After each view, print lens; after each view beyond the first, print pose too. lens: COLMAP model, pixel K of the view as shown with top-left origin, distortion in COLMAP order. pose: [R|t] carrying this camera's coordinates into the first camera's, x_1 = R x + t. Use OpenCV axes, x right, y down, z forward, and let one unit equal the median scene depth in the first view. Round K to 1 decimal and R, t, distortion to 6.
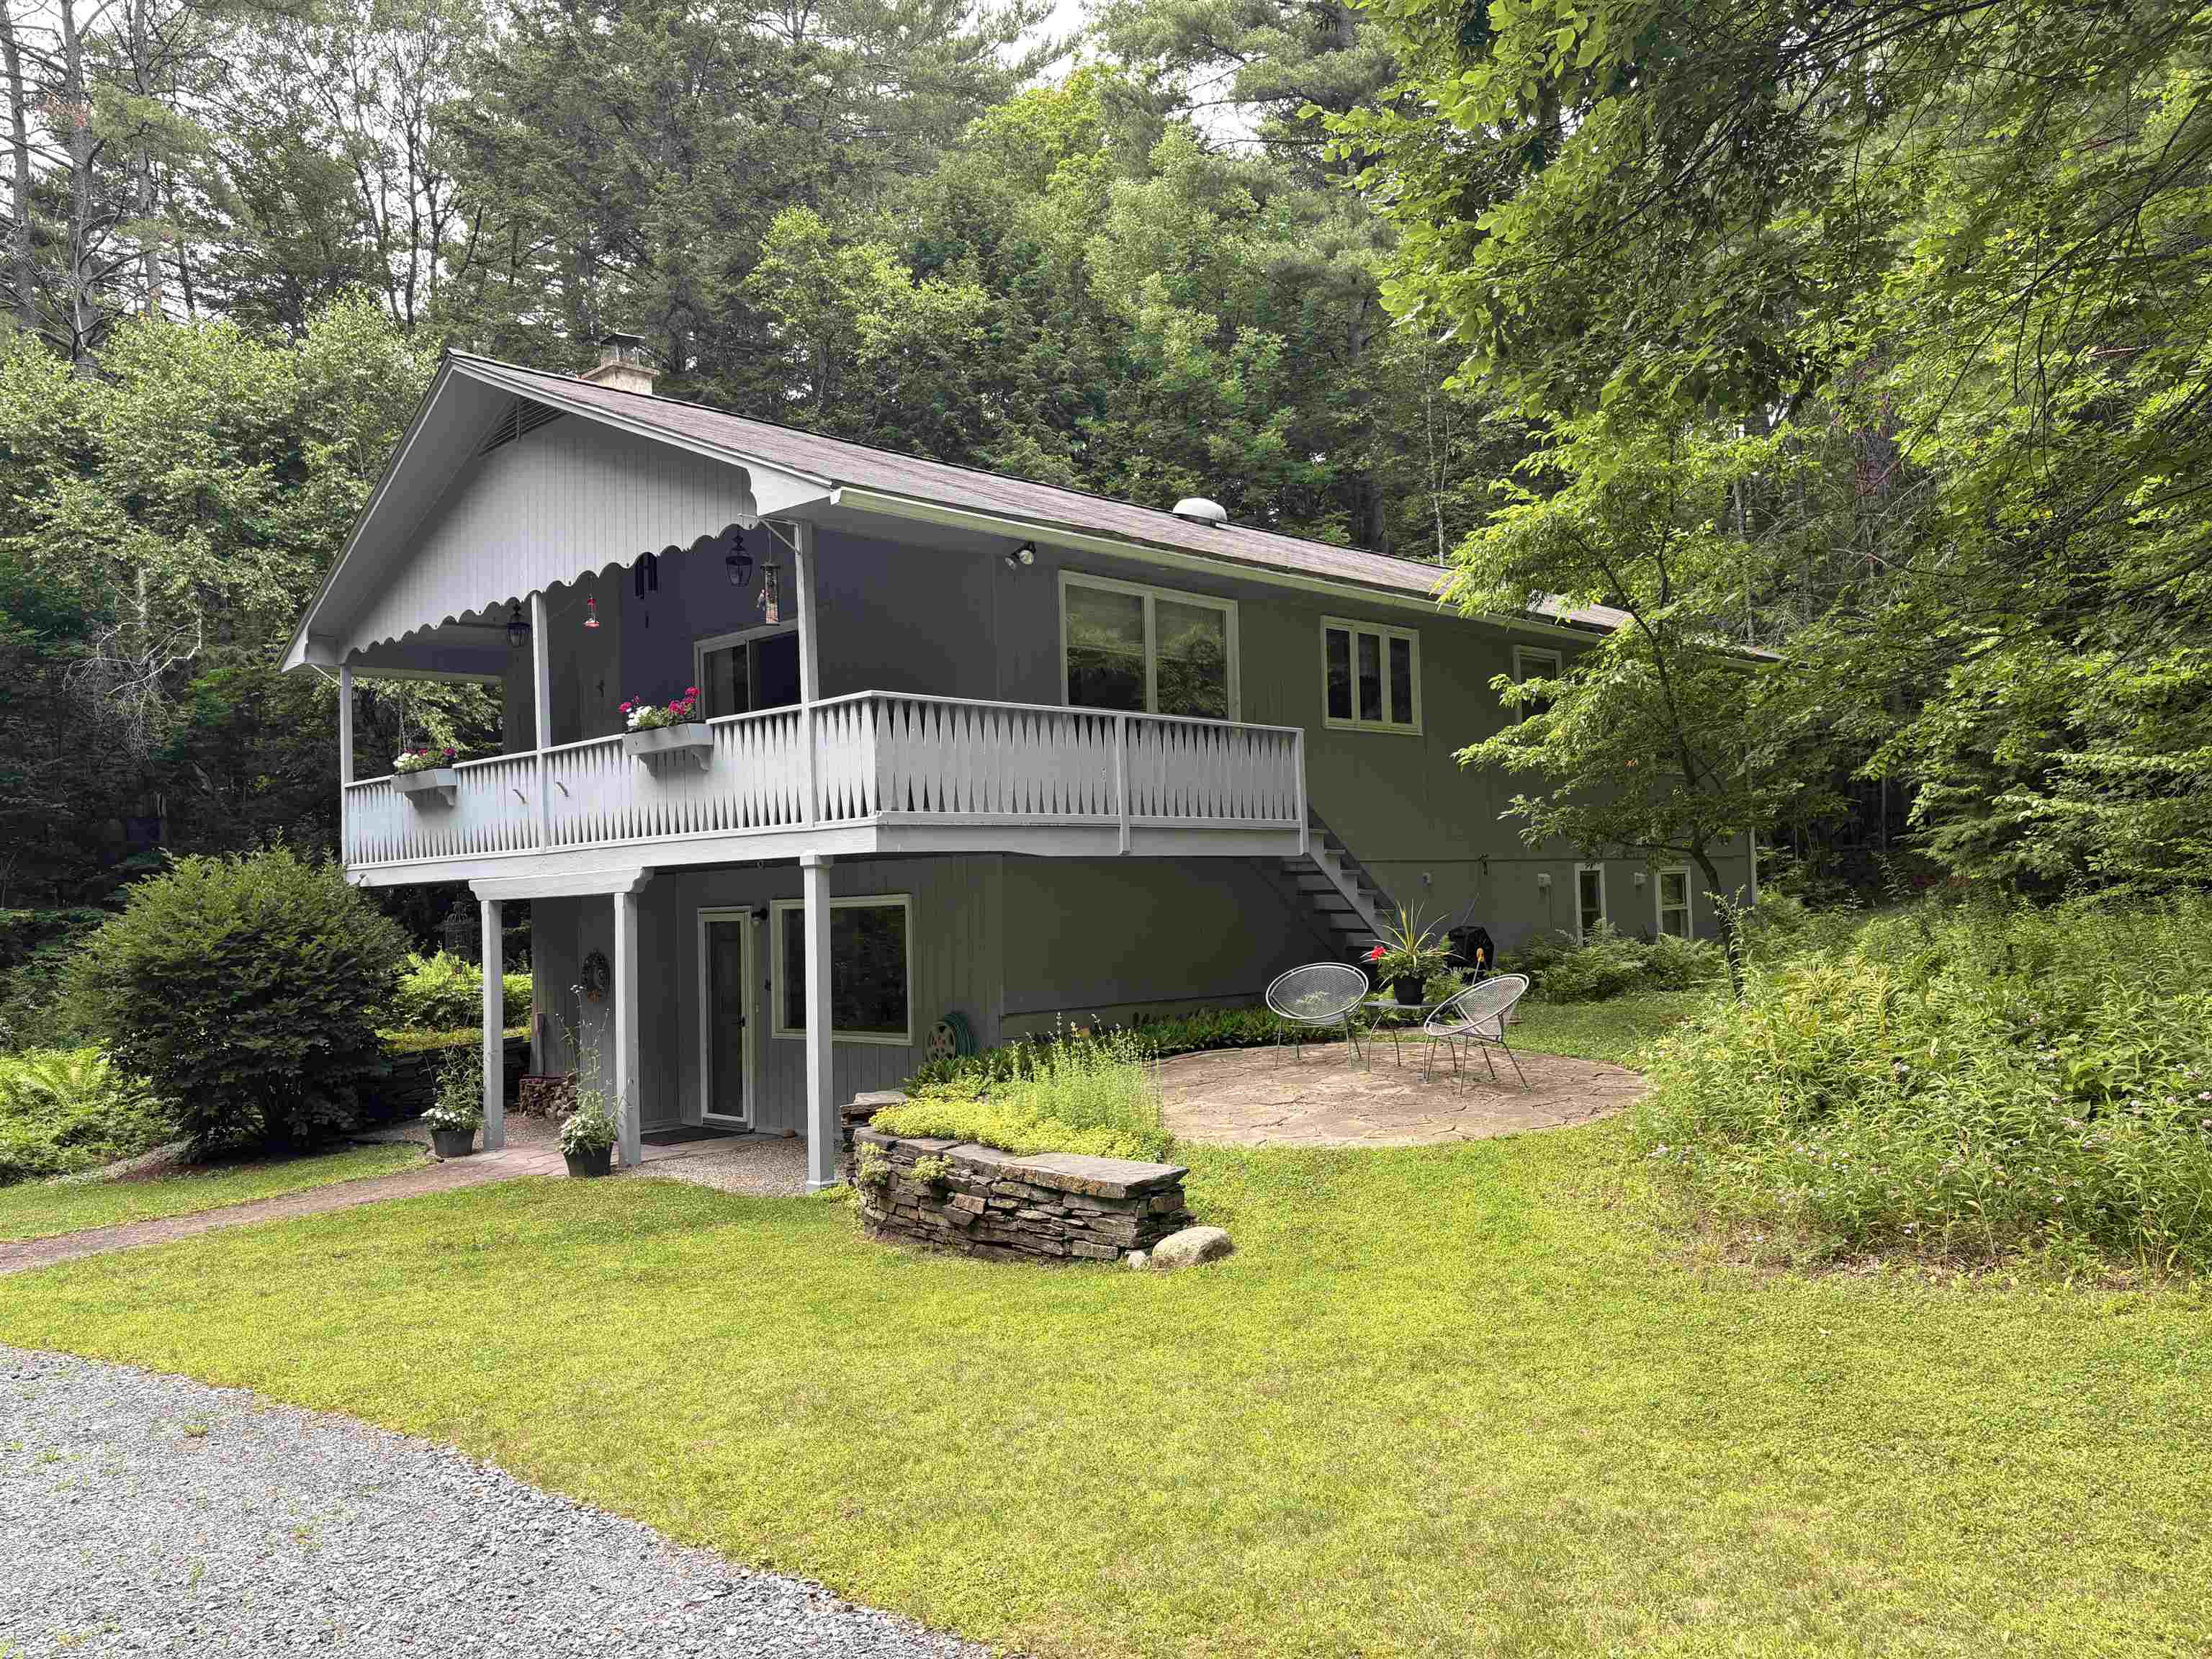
lens RADIAL K [[1666.0, 0, 1106.0], [0, 1666.0, 829.5], [0, 0, 1]] dist [0.018735, -0.008942]
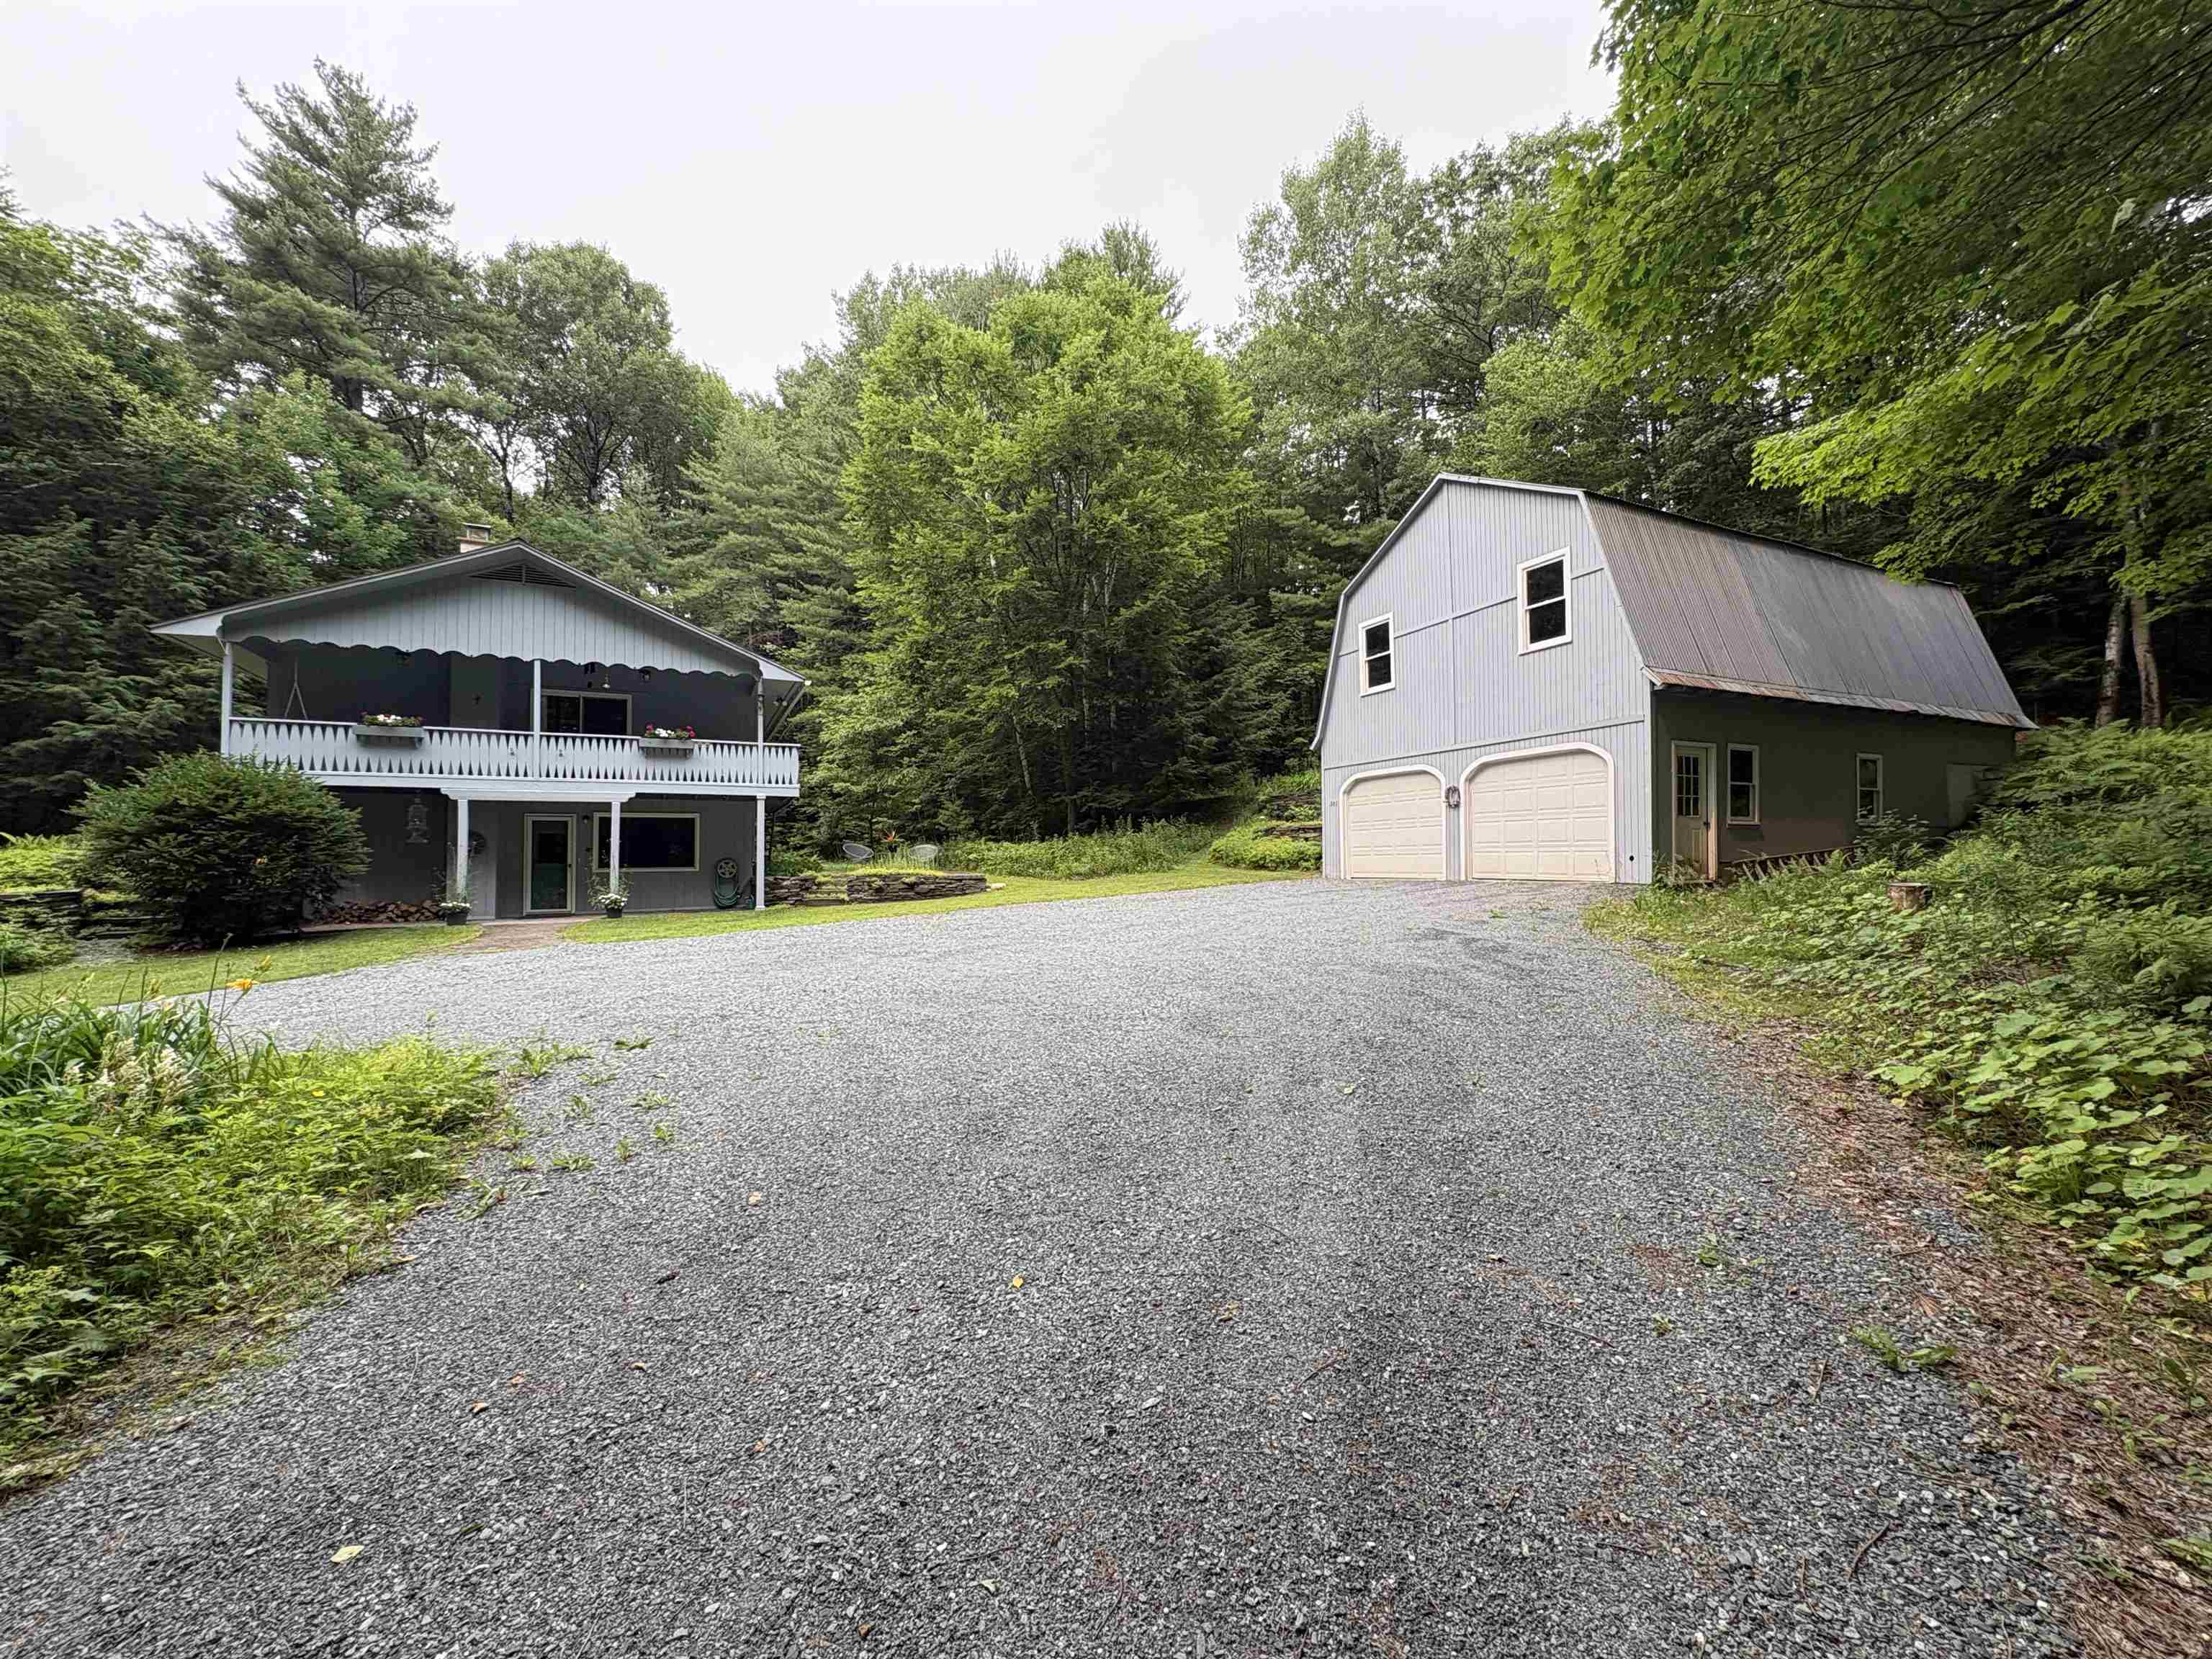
lens RADIAL K [[882.0, 0, 1106.0], [0, 882.0, 829.5], [0, 0, 1]] dist [-0.002812, -0.000322]
pose [[0.374903, 0.061171, 0.925044, -1.204267], [-0.042991, 0.997894, -0.048565, 0.109202], [-0.926067, -0.021561, 0.376744, -0.124693]]
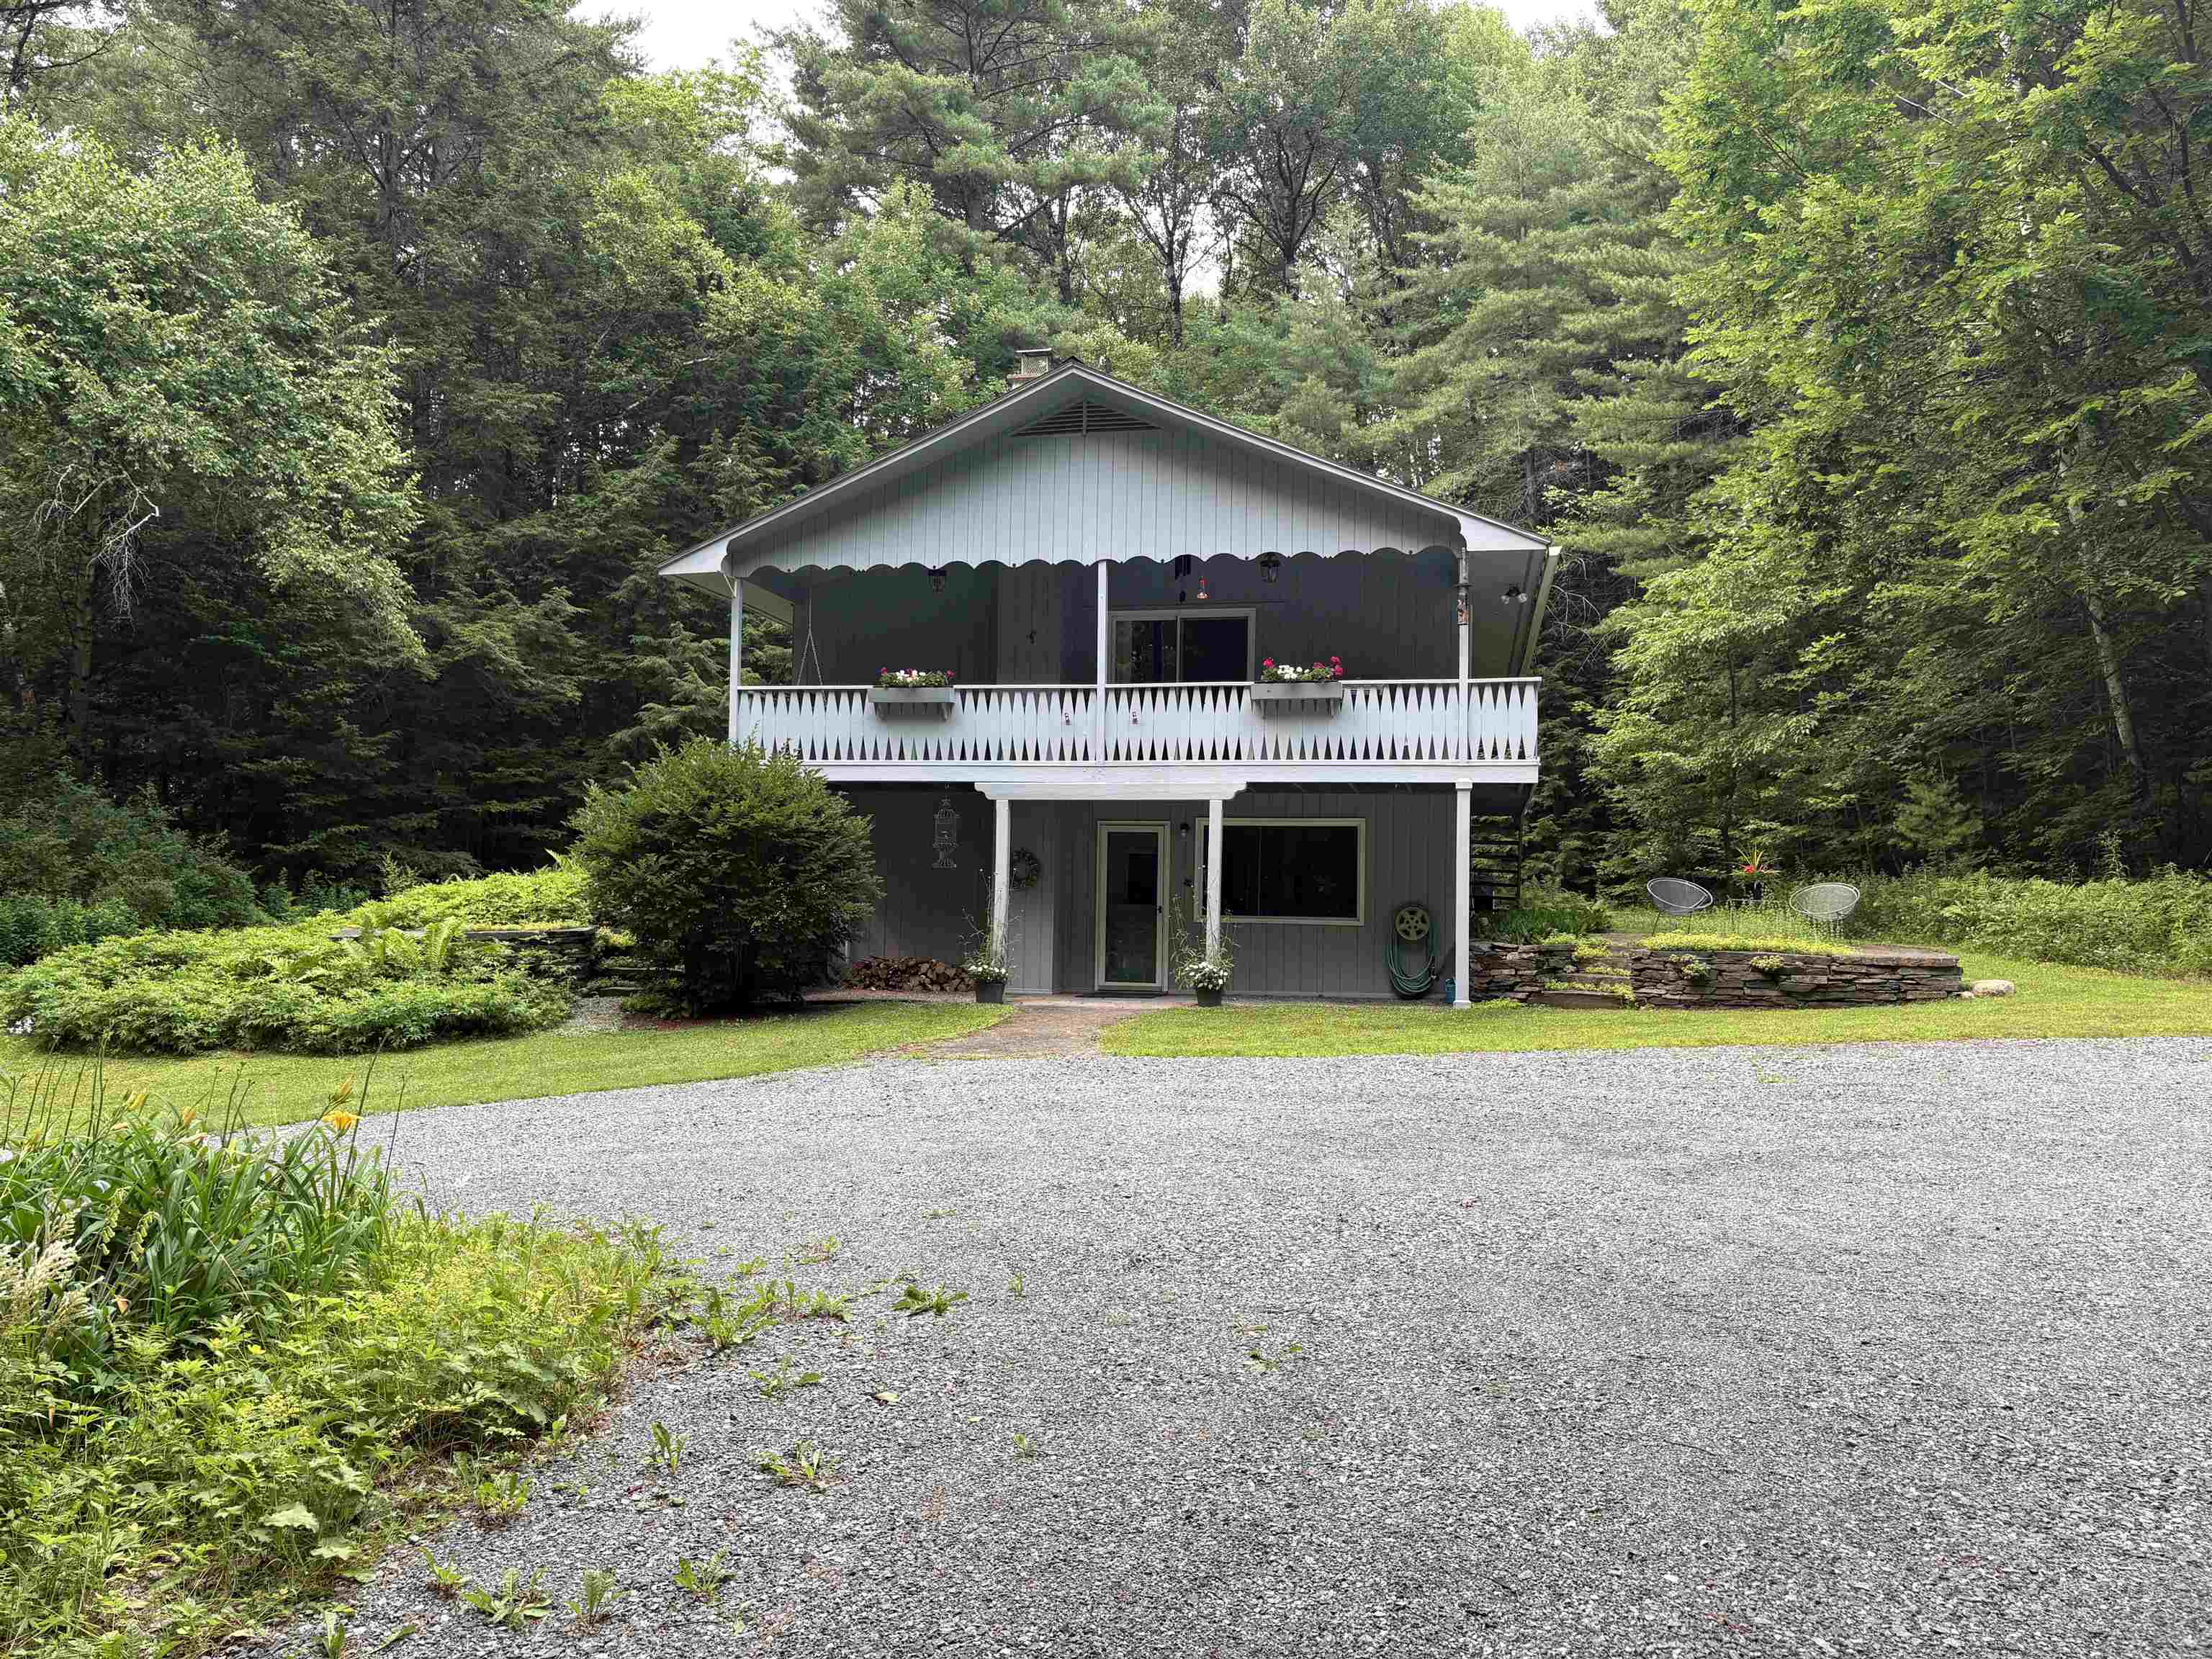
lens RADIAL K [[1666.0, 0, 1106.0], [0, 1666.0, 829.5], [0, 0, 1]] dist [0.018735, -0.008942]
pose [[0.868806, 0.064956, 0.490873, -1.033781], [-0.065215, 0.997733, -0.016602, 0.090425], [-0.490839, -0.017588, 0.871073, -0.121211]]
